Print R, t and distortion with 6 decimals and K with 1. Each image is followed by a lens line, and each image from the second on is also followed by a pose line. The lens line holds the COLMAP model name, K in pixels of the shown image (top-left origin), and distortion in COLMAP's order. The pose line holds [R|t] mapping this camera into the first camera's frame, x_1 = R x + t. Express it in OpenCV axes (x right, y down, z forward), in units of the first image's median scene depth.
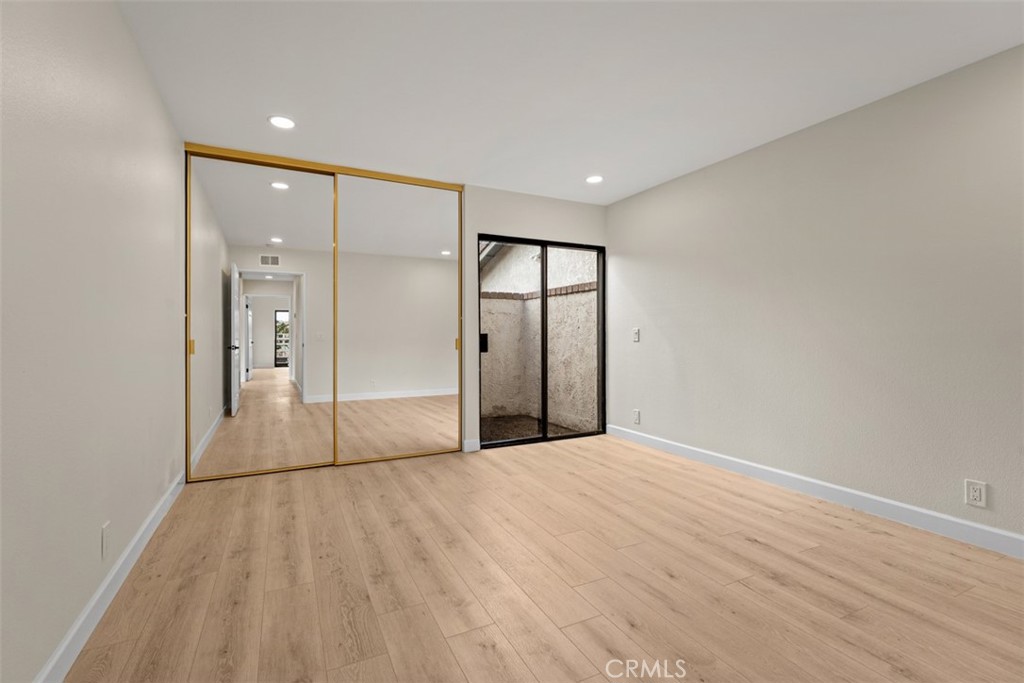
lens RADIAL K [[453.5, 0, 512.0], [0, 453.5, 333.6], [0, 0, 1]] dist [-0.021289, 0.000330]
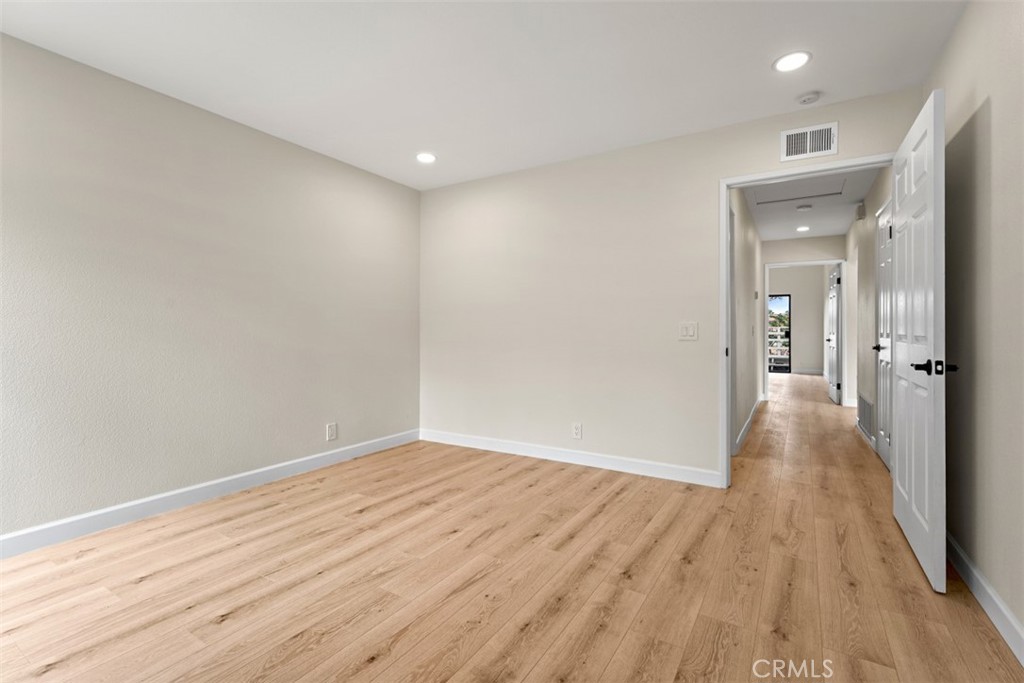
lens RADIAL K [[453.5, 0, 512.0], [0, 453.5, 333.6], [0, 0, 1]] dist [-0.021289, 0.000330]
pose [[-0.511212, -0.007055, 0.859426, -0.671382], [0.000485, 0.999964, 0.008497, 0.003971], [-0.859455, 0.004761, -0.511190, 1.329189]]
